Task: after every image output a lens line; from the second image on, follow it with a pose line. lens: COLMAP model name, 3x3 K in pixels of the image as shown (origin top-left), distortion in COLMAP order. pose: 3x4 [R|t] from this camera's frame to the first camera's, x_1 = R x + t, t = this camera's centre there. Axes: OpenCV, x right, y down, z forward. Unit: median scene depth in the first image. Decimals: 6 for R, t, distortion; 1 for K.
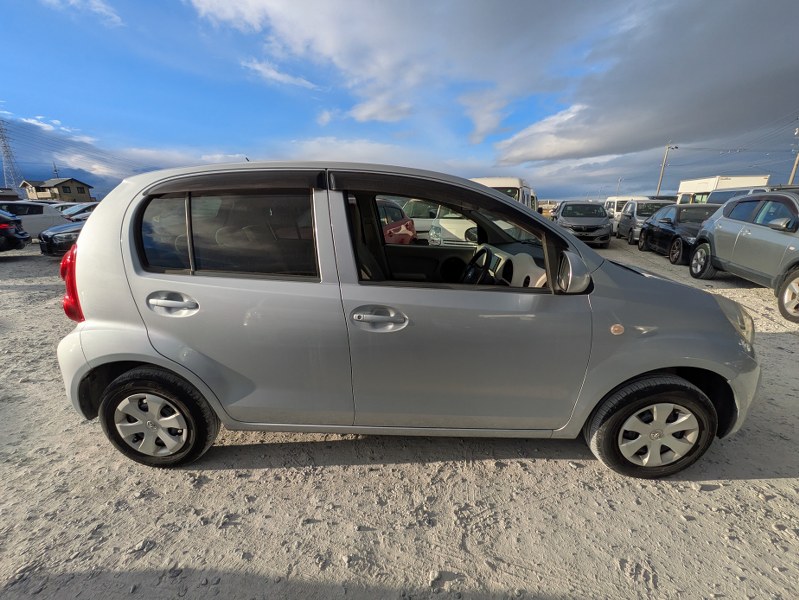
lens RADIAL K [[317.5, 0, 399.5], [0, 317.5, 300.0], [0, 0, 1]] dist [-0.000826, -0.000172]
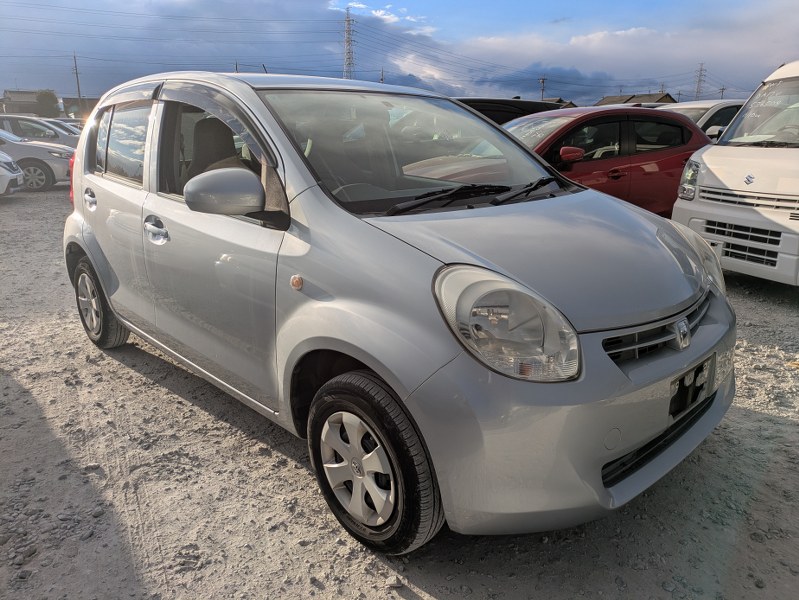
lens RADIAL K [[585.1, 0, 398.2], [0, 585.1, 313.8], [0, 0, 1]] dist [0.020519, -0.005061]
pose [[0.712943, 0.212407, -0.668278, 1.601831], [-0.206242, 0.974383, 0.089674, -0.001299], [0.670207, 0.073894, 0.738487, 0.158784]]
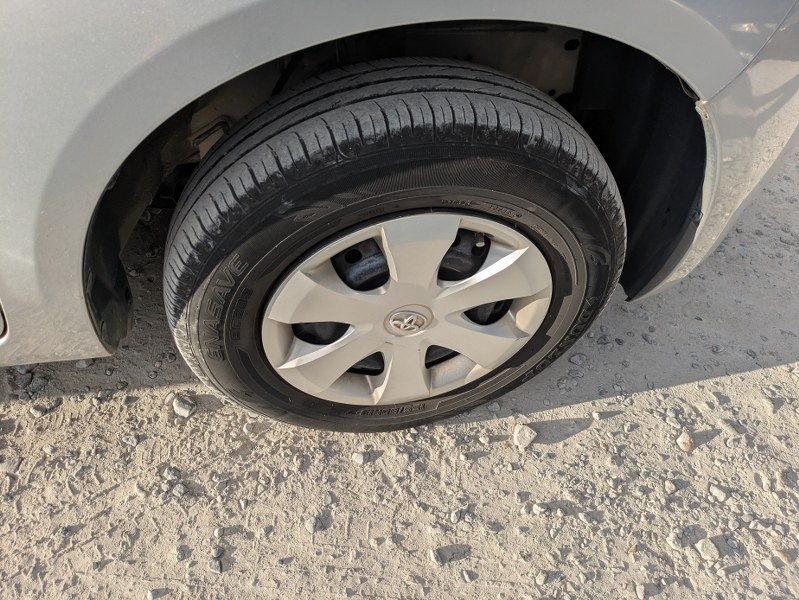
lens RADIAL K [[585.1, 0, 398.2], [0, 585.1, 313.8], [0, 0, 1]] dist [0.020519, -0.005061]
pose [[0.970343, -0.107378, 0.216576, 0.705801], [-0.032197, 0.830536, 0.556033, 0.153954], [-0.239580, -0.546516, 0.802447, 0.624784]]
